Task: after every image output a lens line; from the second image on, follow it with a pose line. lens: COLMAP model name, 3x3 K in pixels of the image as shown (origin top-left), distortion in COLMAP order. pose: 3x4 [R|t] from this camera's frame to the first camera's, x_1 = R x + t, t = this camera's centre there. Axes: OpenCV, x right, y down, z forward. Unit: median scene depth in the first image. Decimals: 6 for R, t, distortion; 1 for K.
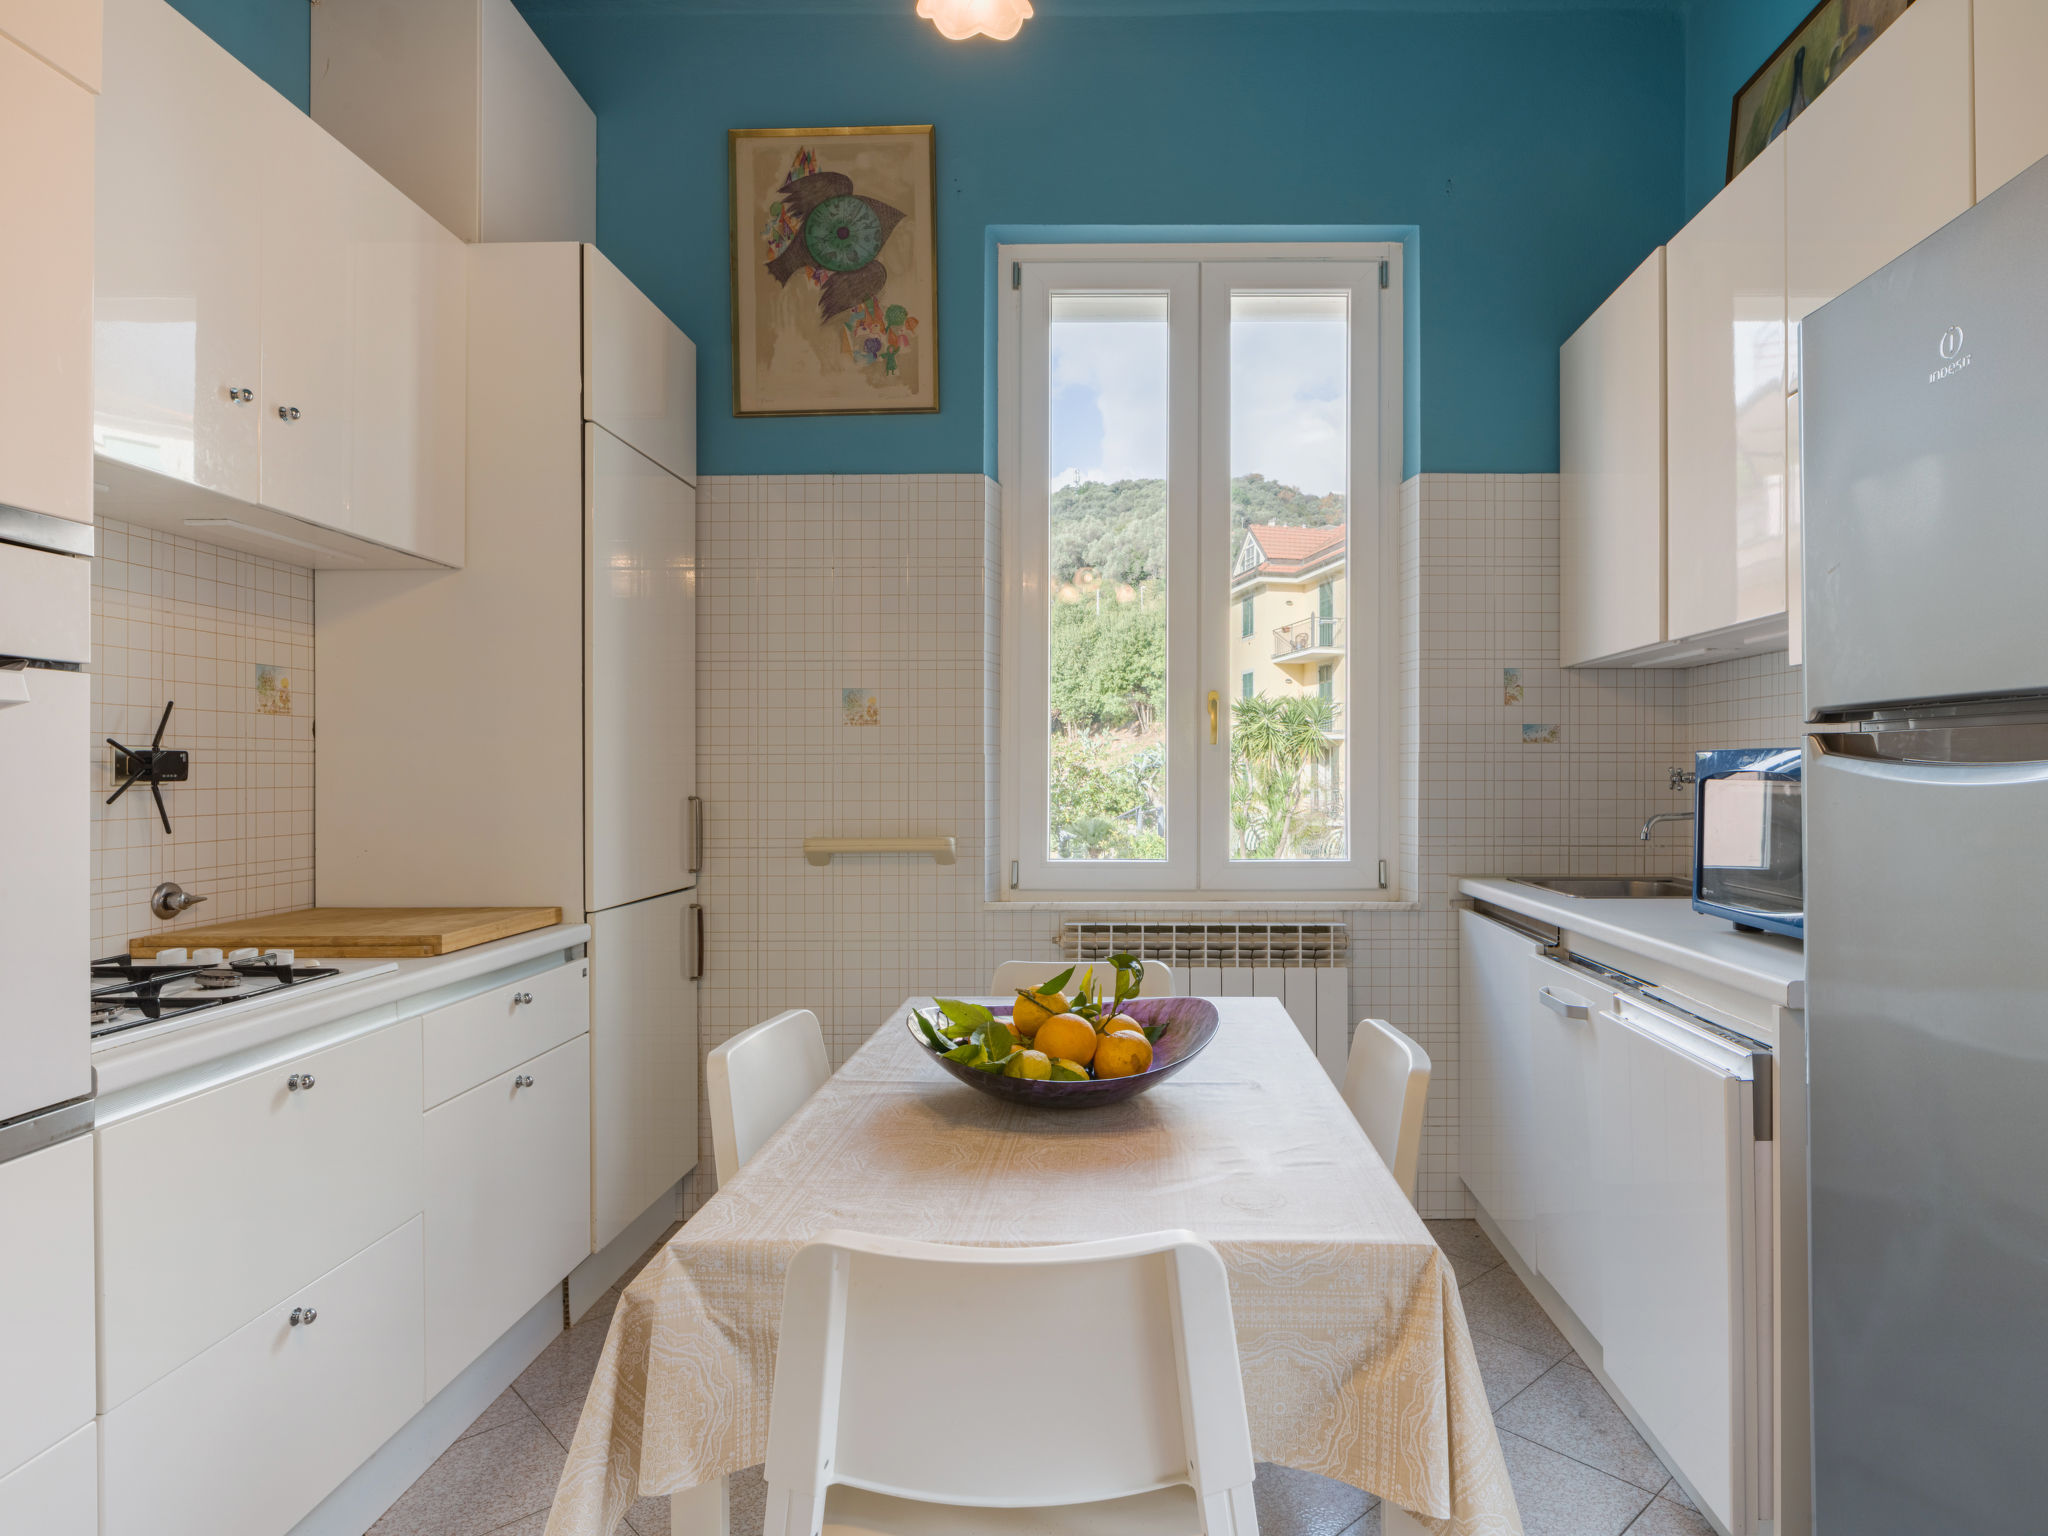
lens RADIAL K [[1223.5, 0, 1026.3], [0, 1223.5, 763.2], [0, 0, 1]] dist [0.000311, 0.001265]
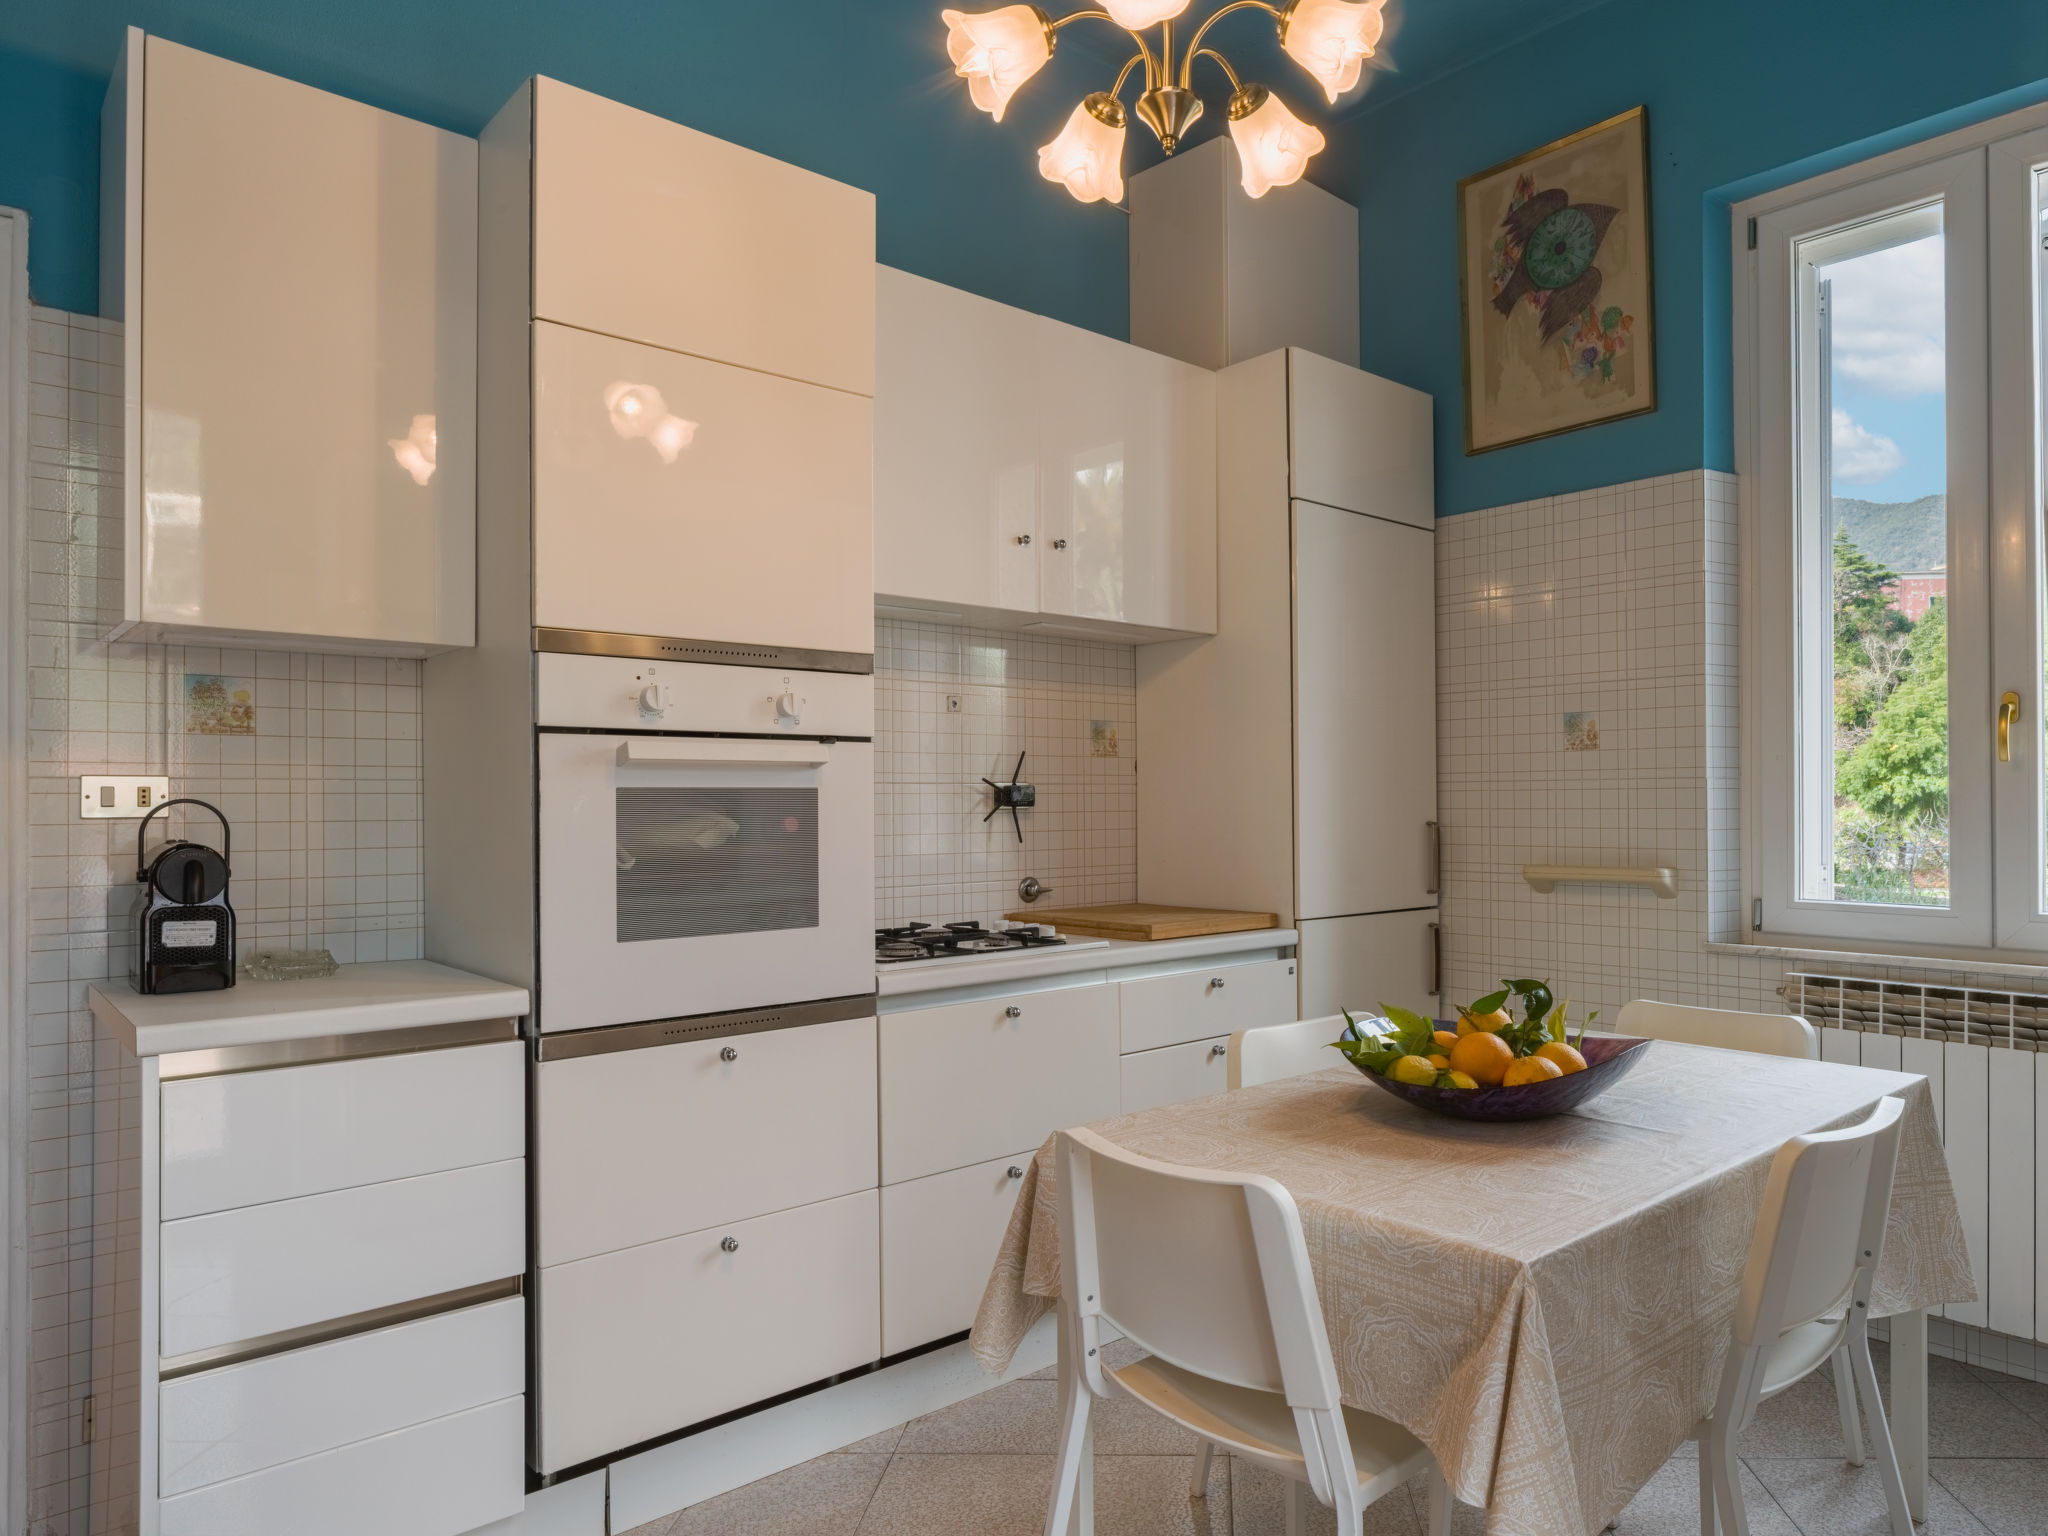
lens RADIAL K [[1292.9, 0, 1018.9], [0, 1292.9, 784.8], [0, 0, 1]] dist [0.004670, 0.000656]
pose [[0.664387, -0.010728, -0.747312, 0.341981], [0.009186, 0.999939, -0.006188, -0.001281], [0.747333, -0.002754, 0.664444, -0.014075]]
